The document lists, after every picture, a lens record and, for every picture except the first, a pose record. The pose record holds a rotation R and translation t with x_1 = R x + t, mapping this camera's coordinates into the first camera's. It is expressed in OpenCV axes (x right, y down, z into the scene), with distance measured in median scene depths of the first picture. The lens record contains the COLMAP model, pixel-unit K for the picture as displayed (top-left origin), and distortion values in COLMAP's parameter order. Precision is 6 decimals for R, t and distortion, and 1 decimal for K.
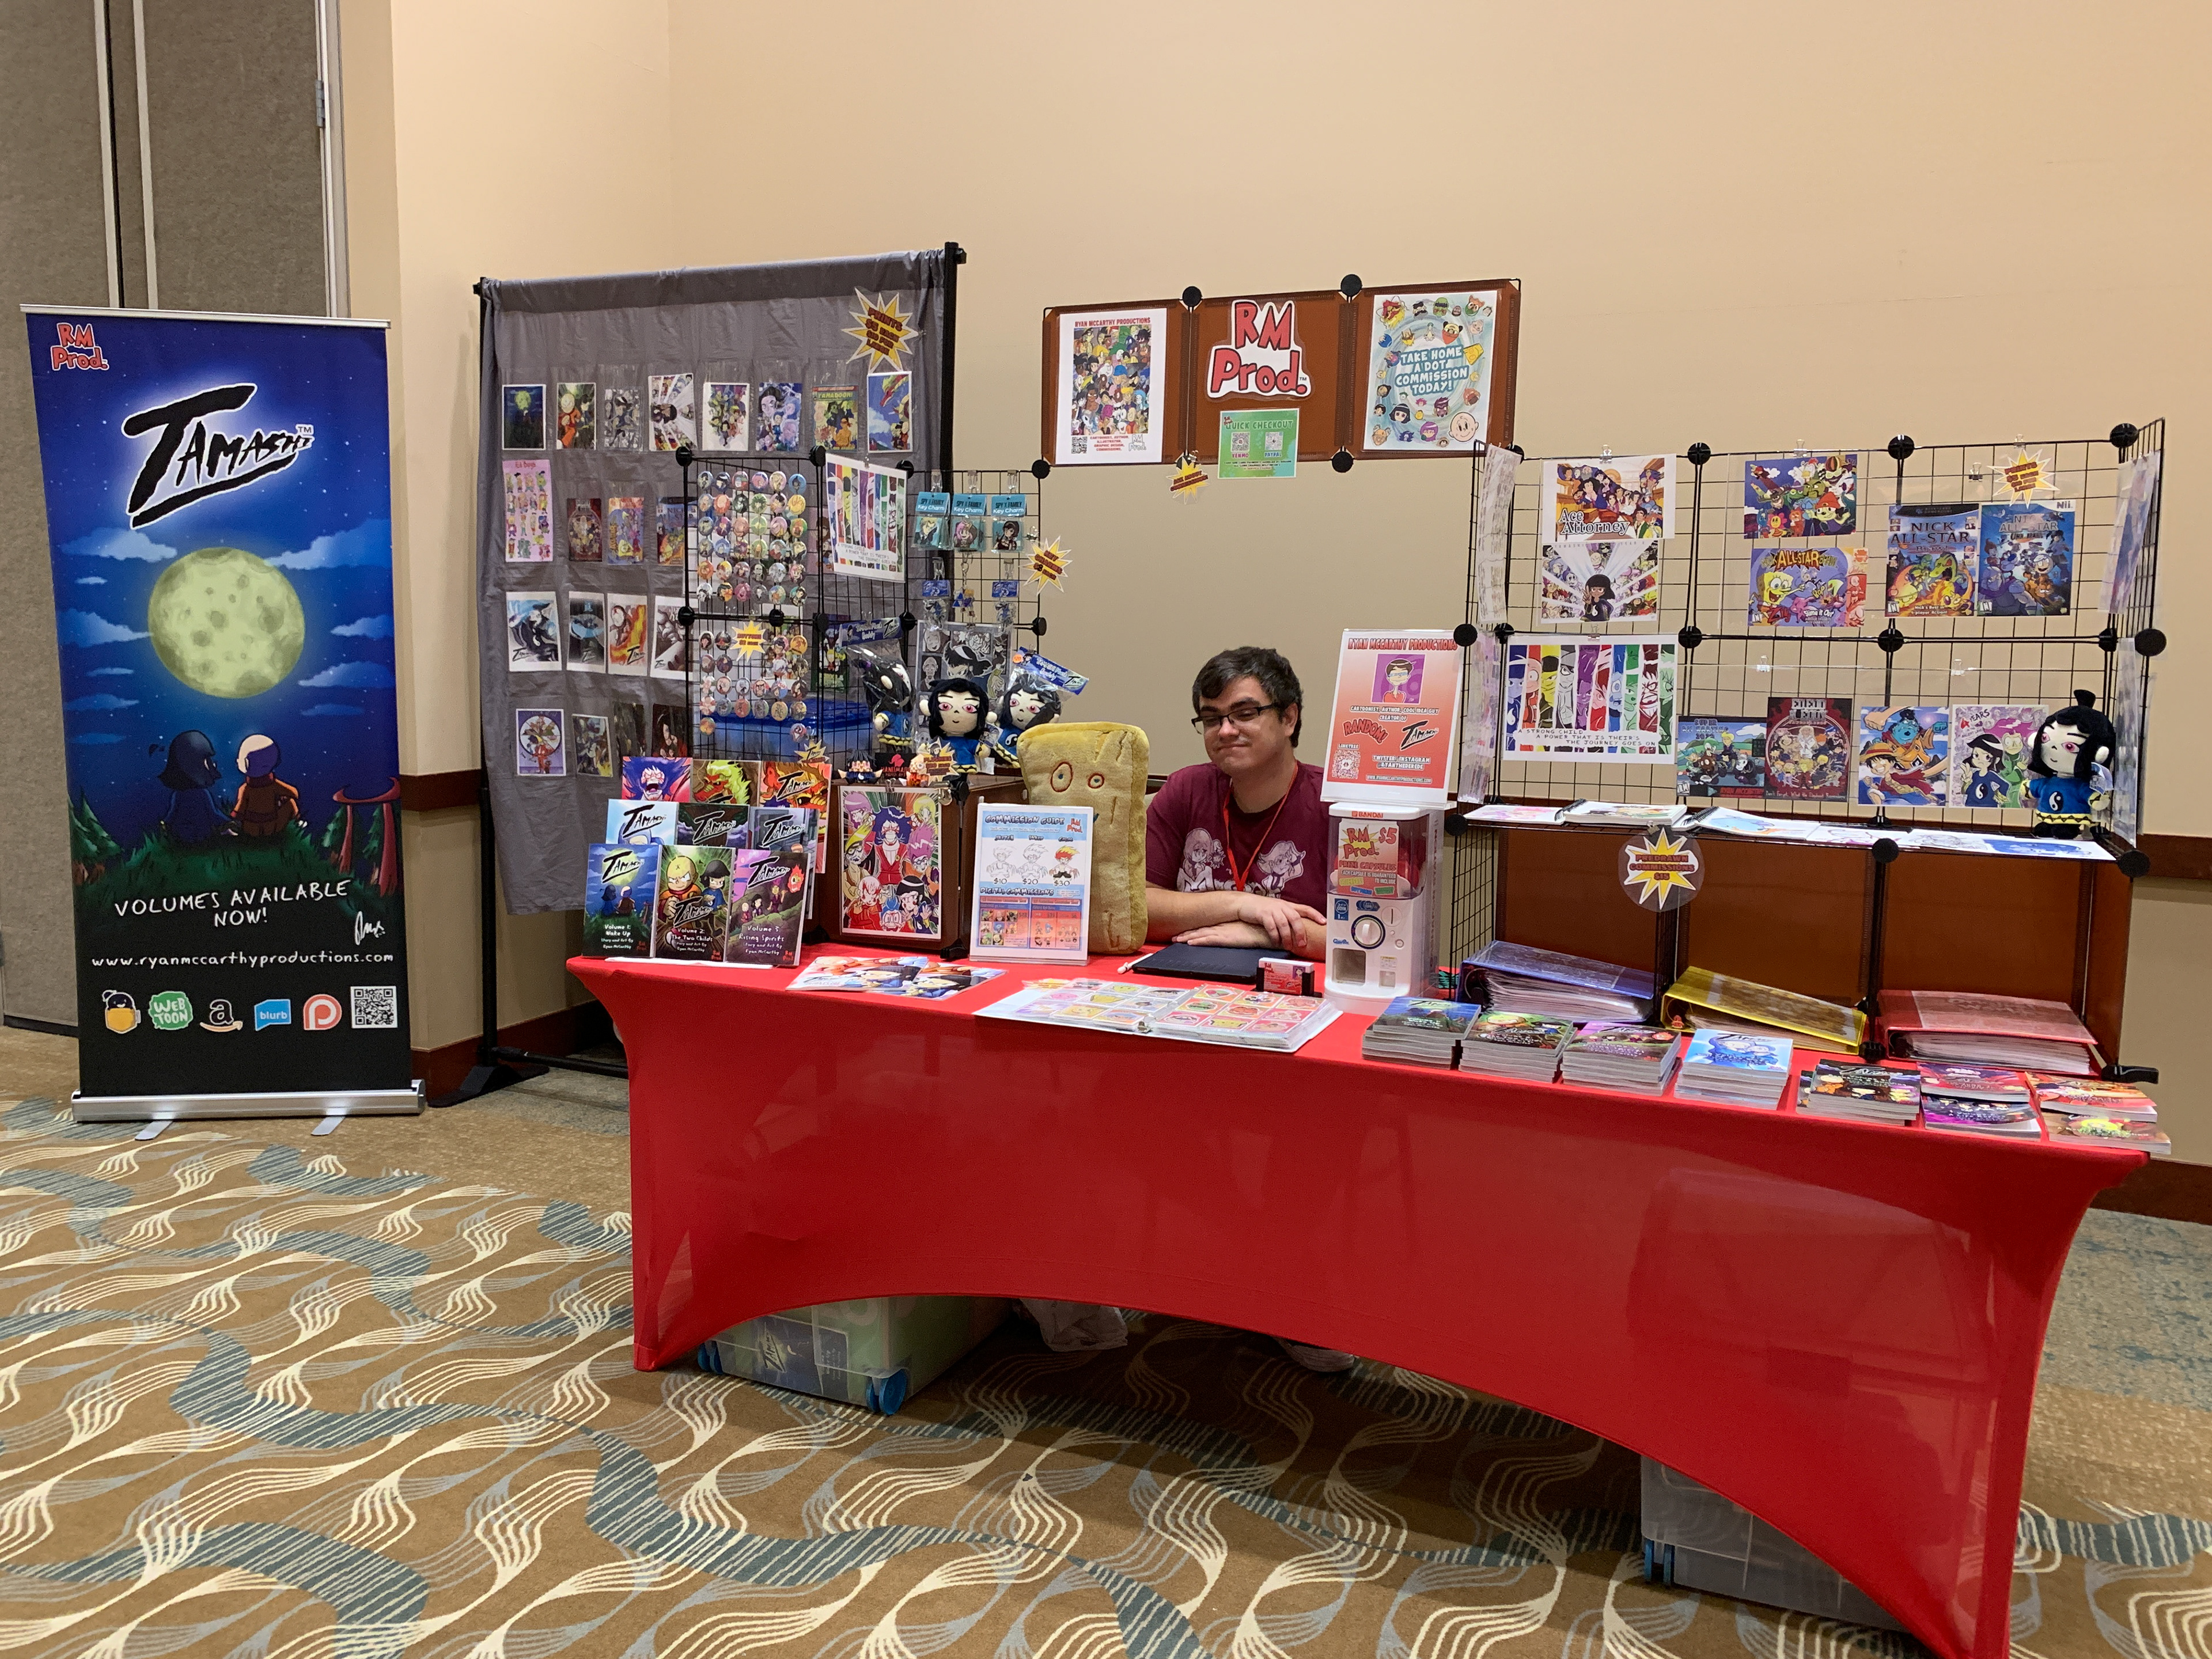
lens RADIAL K [[1698.1, 0, 1106.0], [0, 1698.1, 829.5], [0, 0, 1]] dist [0.077140, -0.069270]
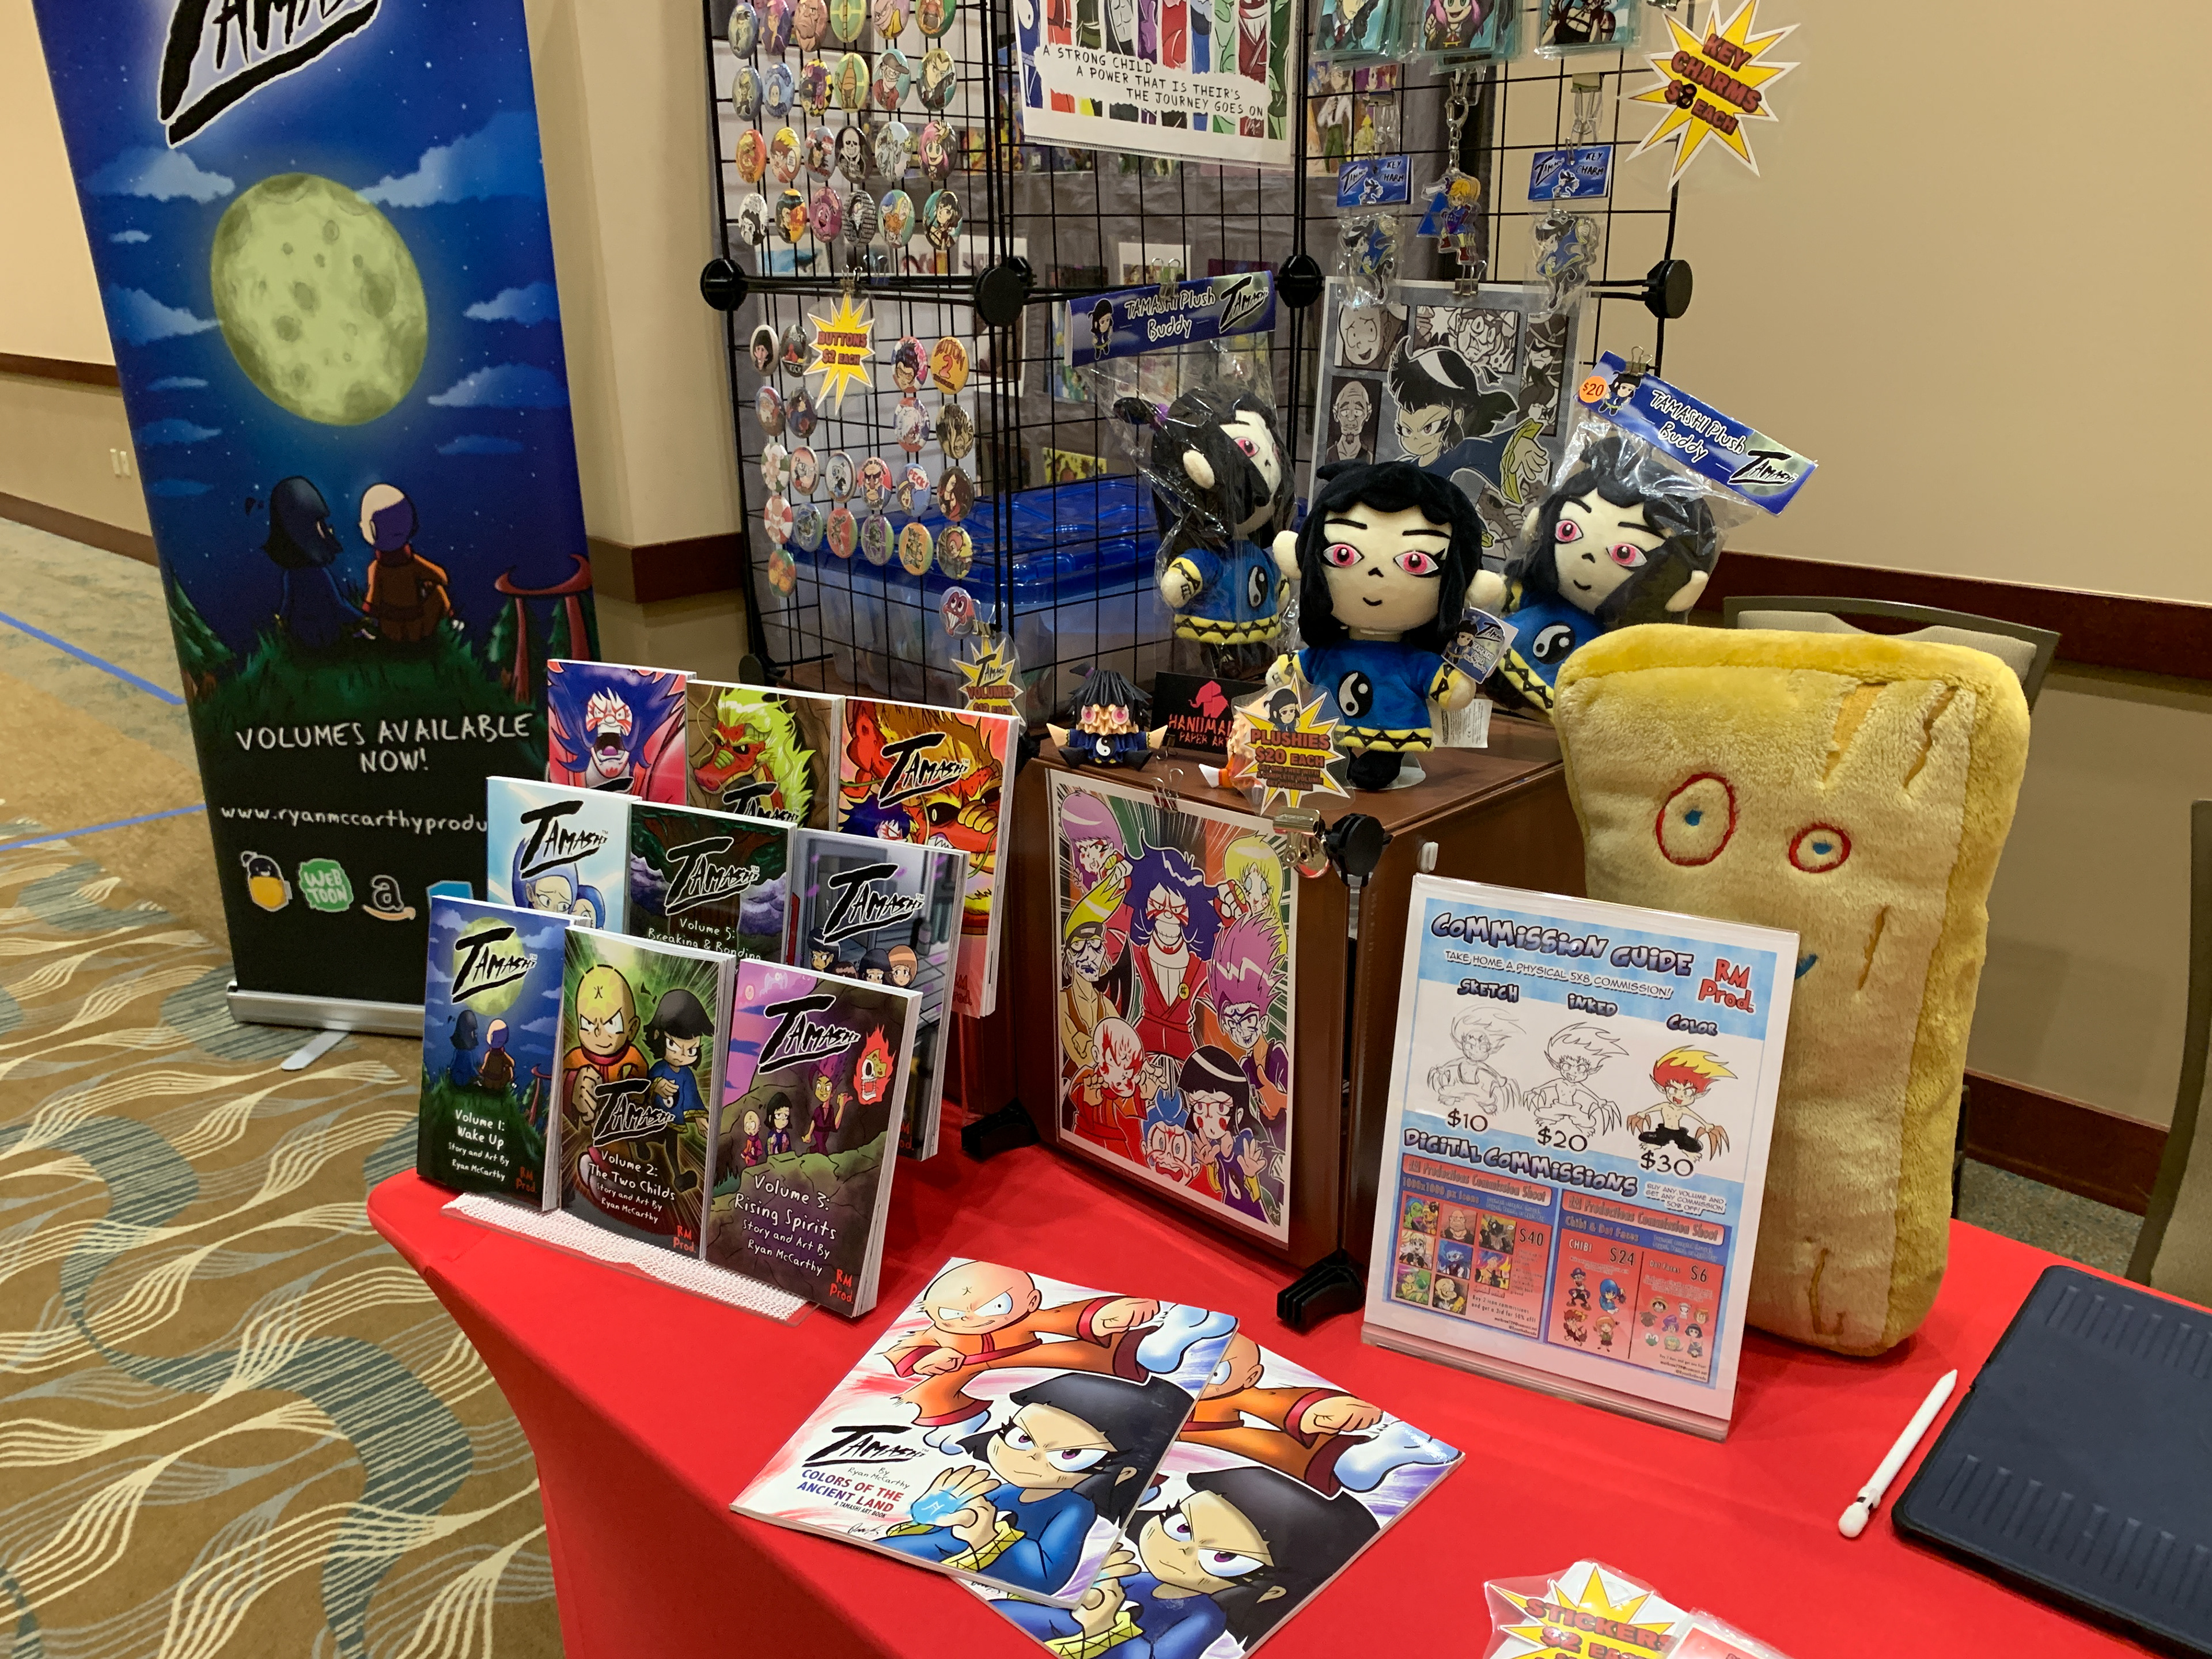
lens RADIAL K [[1698.1, 0, 1106.0], [0, 1698.1, 829.5], [0, 0, 1]] dist [0.077140, -0.069270]
pose [[0.937340, 0.083585, -0.338243, -0.020299], [-0.013836, 0.978962, 0.203575, -0.085550], [0.348142, -0.186139, 0.918776, 0.654431]]
